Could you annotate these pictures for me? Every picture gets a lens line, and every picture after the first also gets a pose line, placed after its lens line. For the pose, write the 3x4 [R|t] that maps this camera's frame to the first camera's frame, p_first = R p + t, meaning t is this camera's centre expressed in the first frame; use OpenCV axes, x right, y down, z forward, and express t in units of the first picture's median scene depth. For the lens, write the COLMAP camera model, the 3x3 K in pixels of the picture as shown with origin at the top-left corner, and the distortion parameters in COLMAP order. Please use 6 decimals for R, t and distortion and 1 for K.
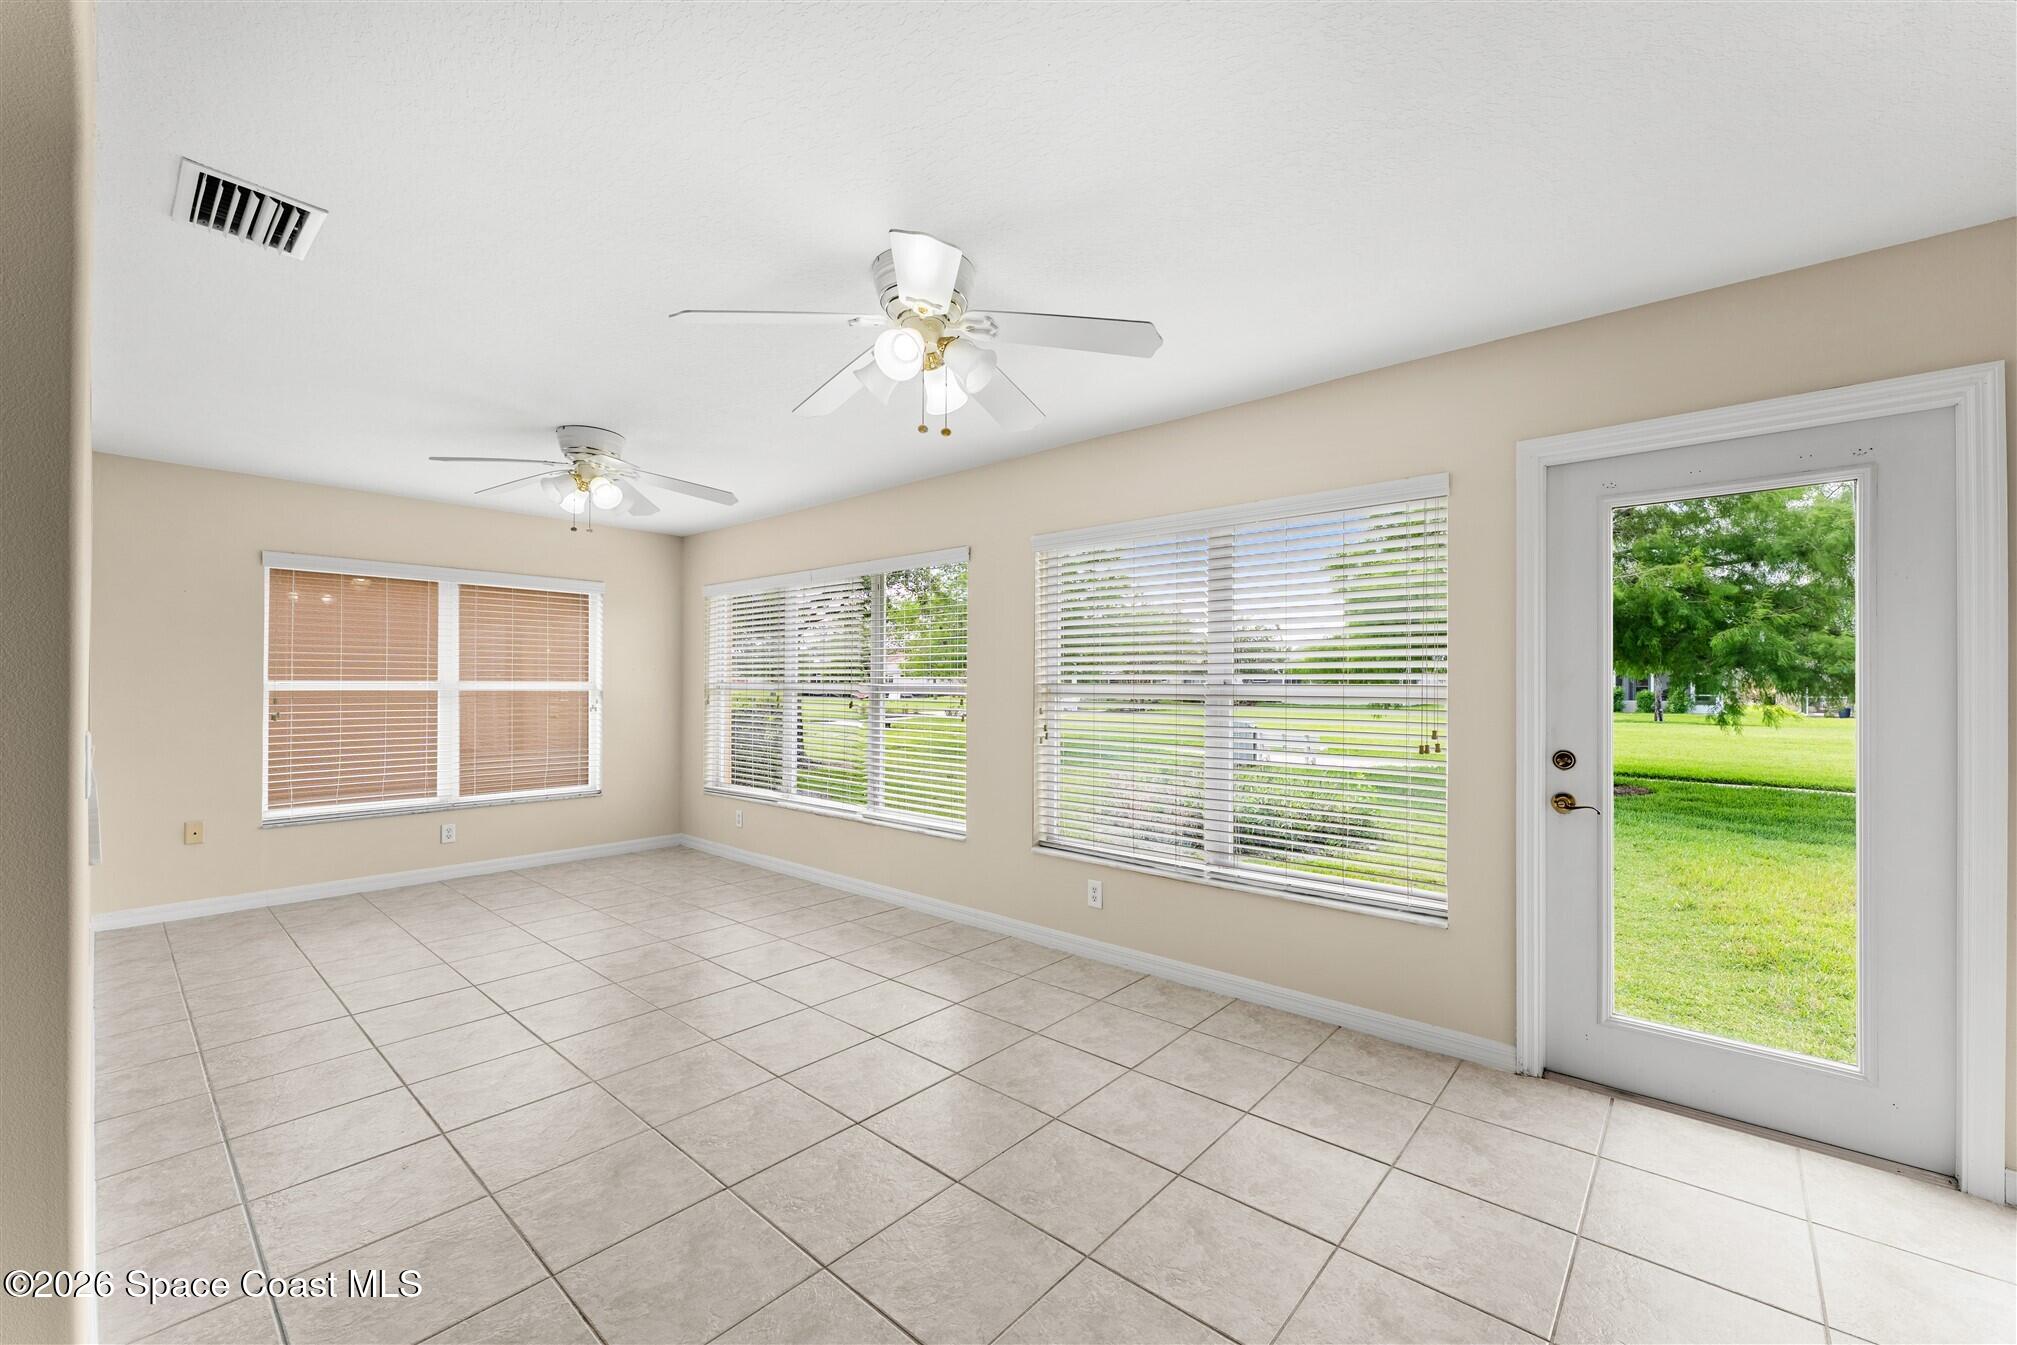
lens RADIAL K [[800.8, 0, 1002.2], [0, 800.8, 673.0], [0, 0, 1]] dist [0.001682, 0.000093]
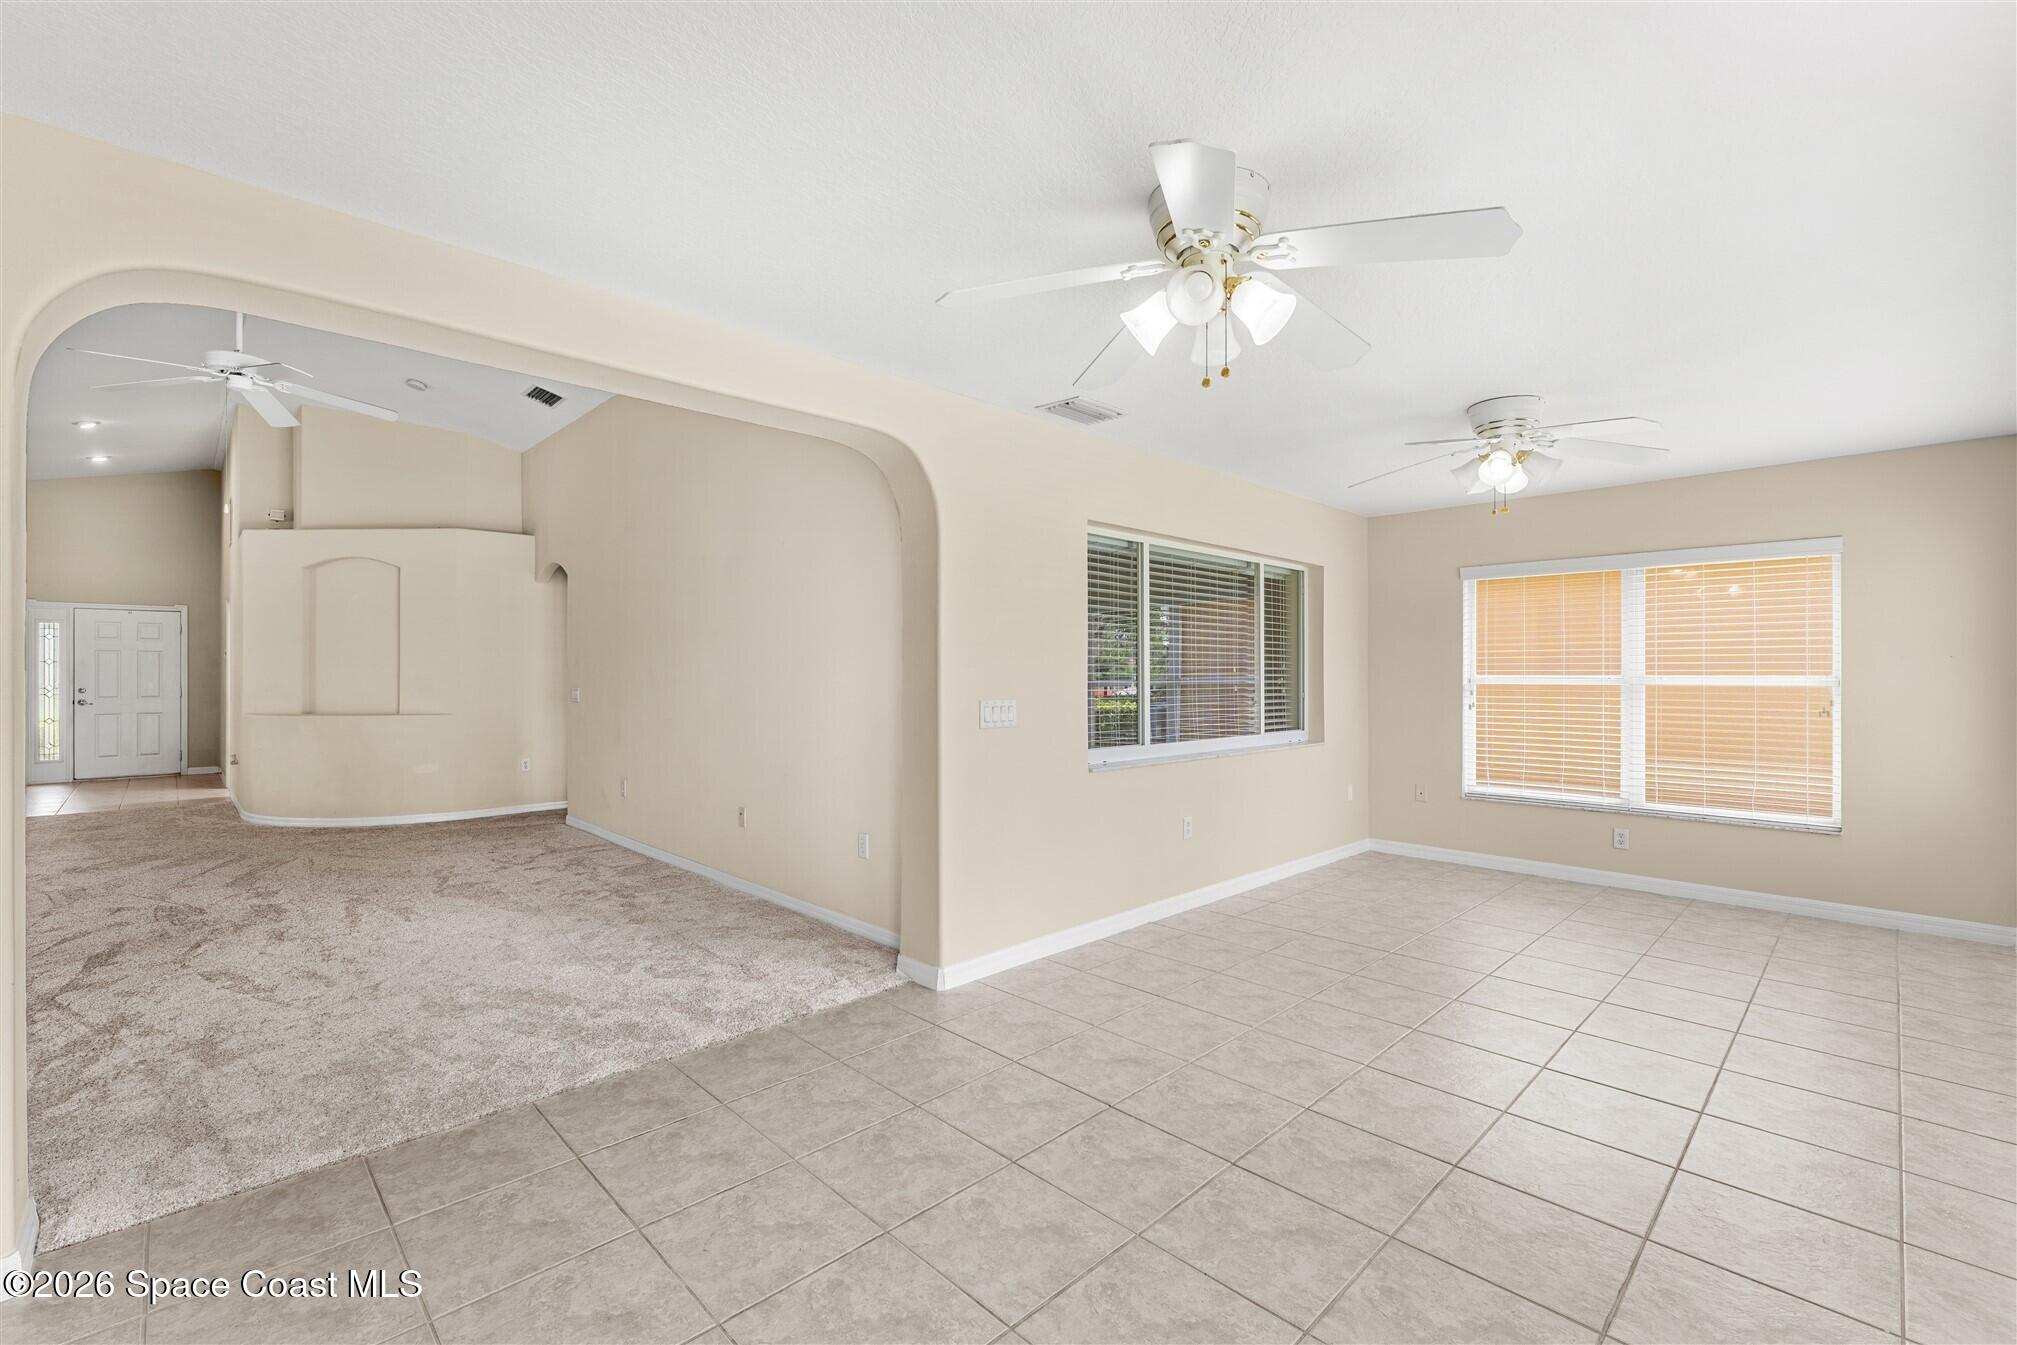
lens RADIAL K [[846.0, 0, 1005.3], [0, 846.0, 681.2], [0, 0, 1]] dist [-0.001180, 0.000014]
pose [[-0.066365, 0.003651, -0.997789, 0.409299], [0.015861, 0.999871, 0.002604, 0.003478], [0.997669, -0.015653, -0.066415, 0.420202]]
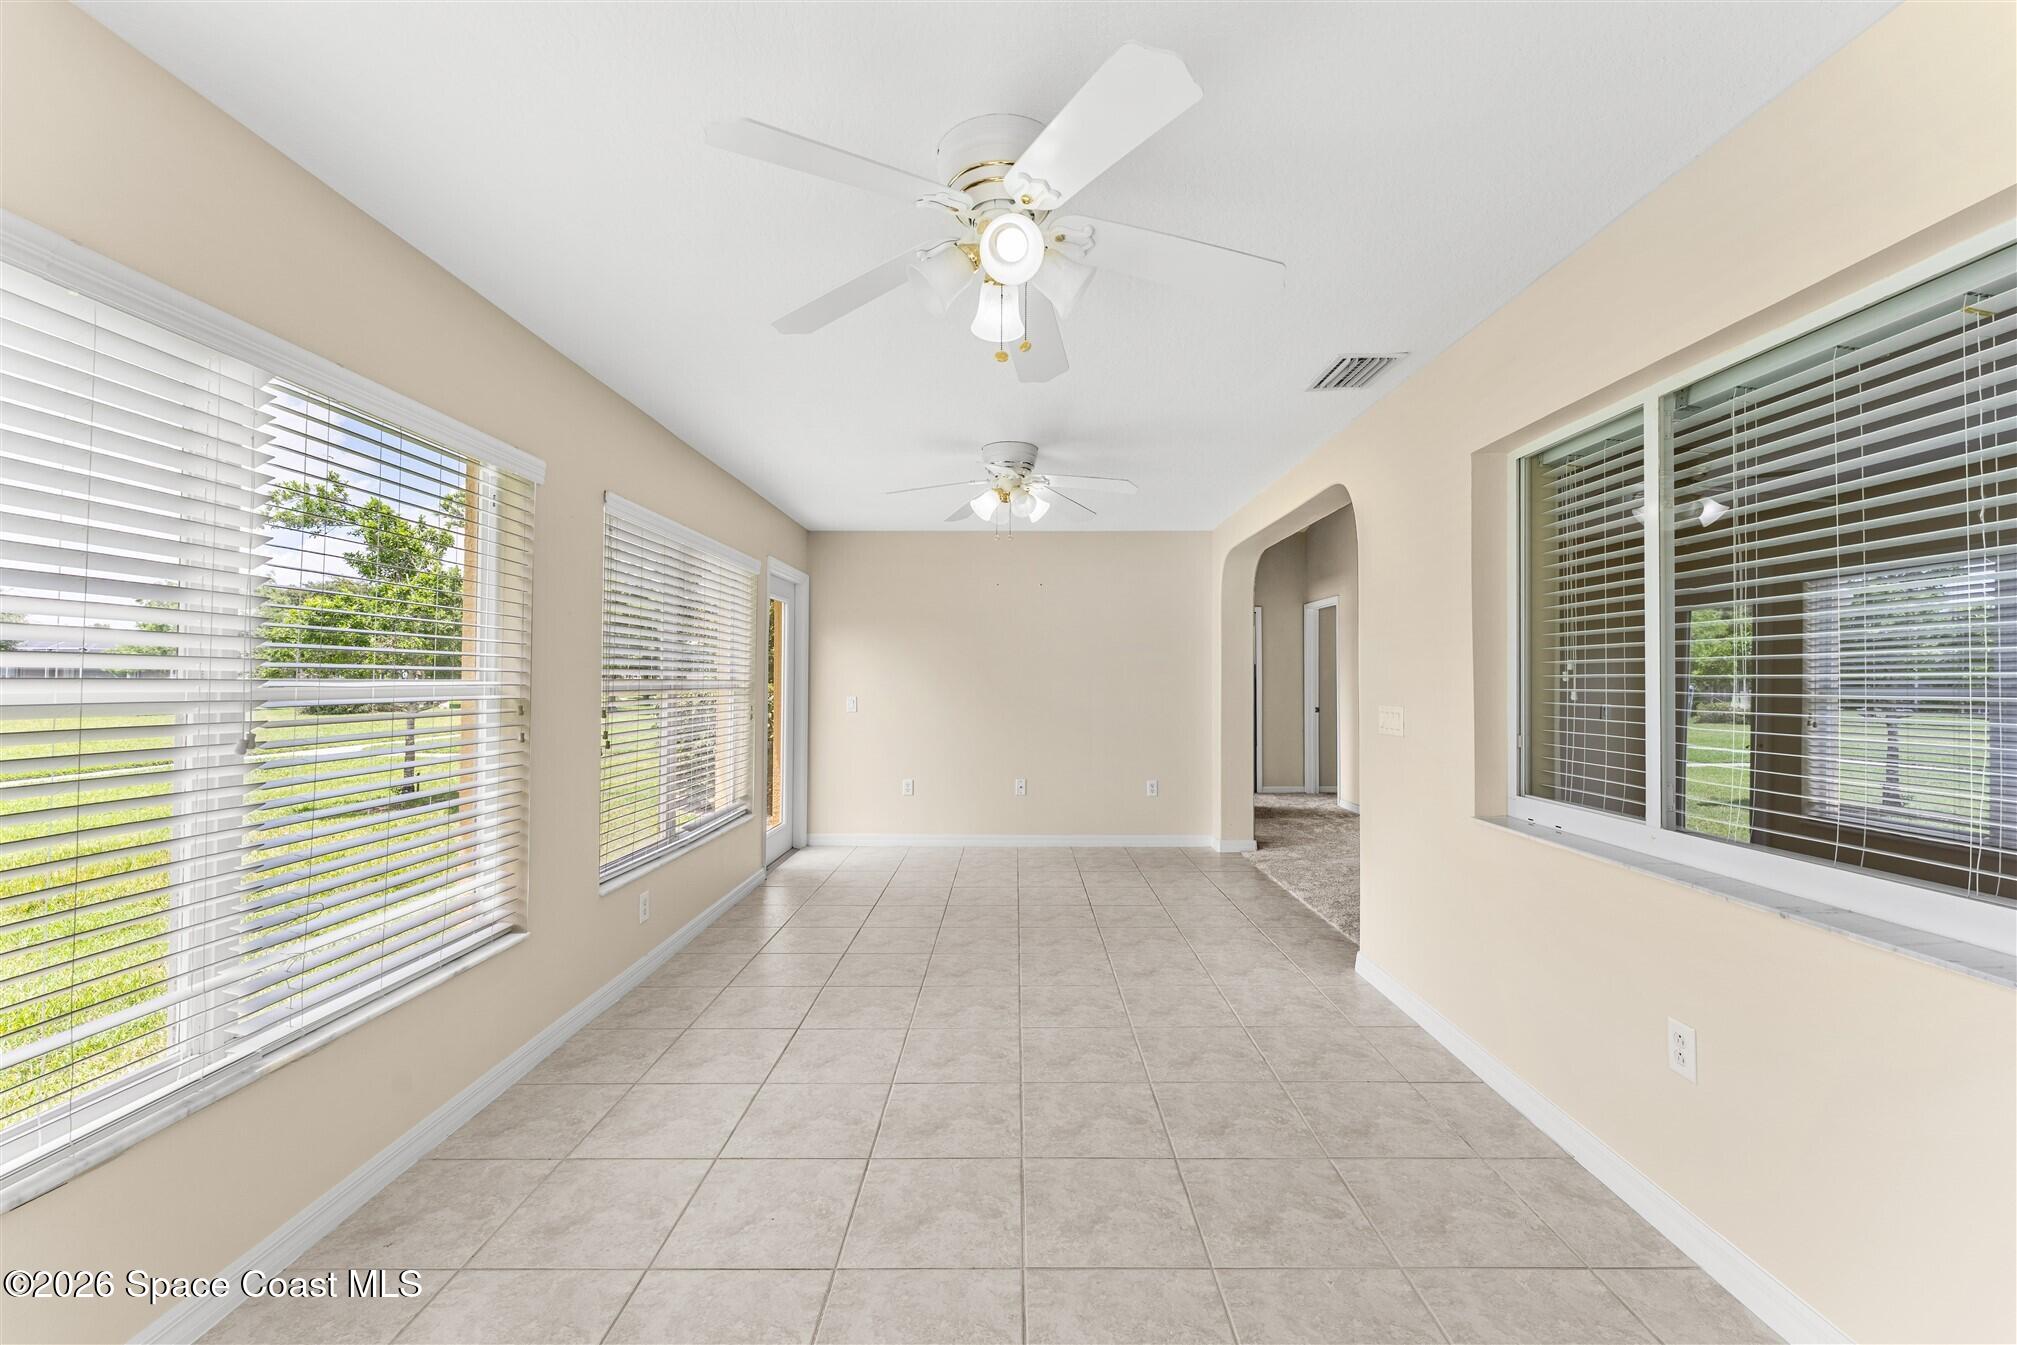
lens RADIAL K [[846.0, 0, 1003.7], [0, 846.0, 672.2], [0, 0, 1]] dist [-0.001180, 0.000014]
pose [[-0.661803, 0.003721, 0.749668, -0.741978], [-0.011996, 0.999807, -0.015552, 0.012687], [-0.749582, -0.019286, -0.661631, 1.114496]]
